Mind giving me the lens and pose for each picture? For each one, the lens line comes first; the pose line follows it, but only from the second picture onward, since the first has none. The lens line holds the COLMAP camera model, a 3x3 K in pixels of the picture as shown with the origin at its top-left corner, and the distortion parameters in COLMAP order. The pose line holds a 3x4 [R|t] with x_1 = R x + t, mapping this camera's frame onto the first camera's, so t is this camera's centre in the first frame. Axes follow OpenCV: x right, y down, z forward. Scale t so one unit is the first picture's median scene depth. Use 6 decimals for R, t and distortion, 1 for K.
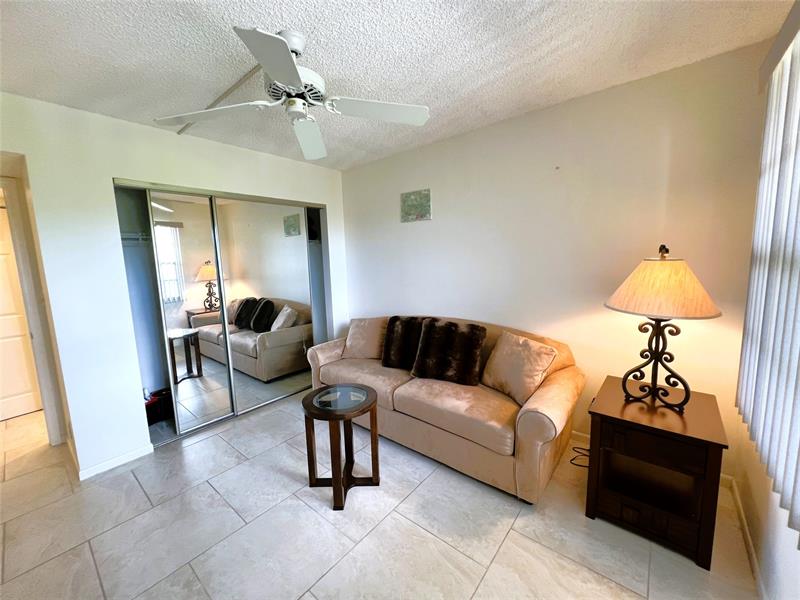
lens RADIAL K [[323.2, 0, 400.4], [0, 323.2, 296.8], [0, 0, 1]] dist [-0.000093, 0.000047]
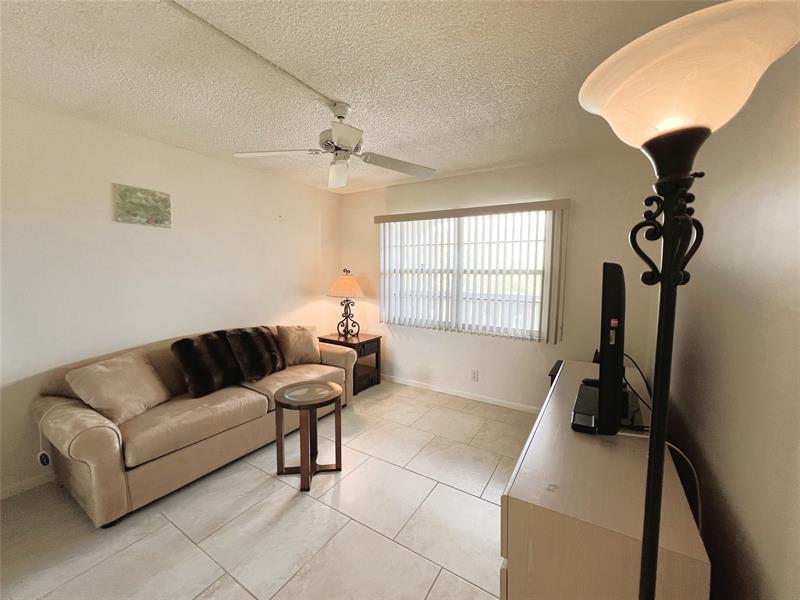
lens RADIAL K [[323.1, 0, 400.1], [0, 323.1, 299.2], [0, 0, 1]] dist [0.000783, -0.001022]
pose [[-0.128151, -0.056314, 0.990155, -1.184498], [0.122499, 0.989842, 0.072151, -0.045604], [-0.984160, 0.130539, -0.119951, 0.698458]]
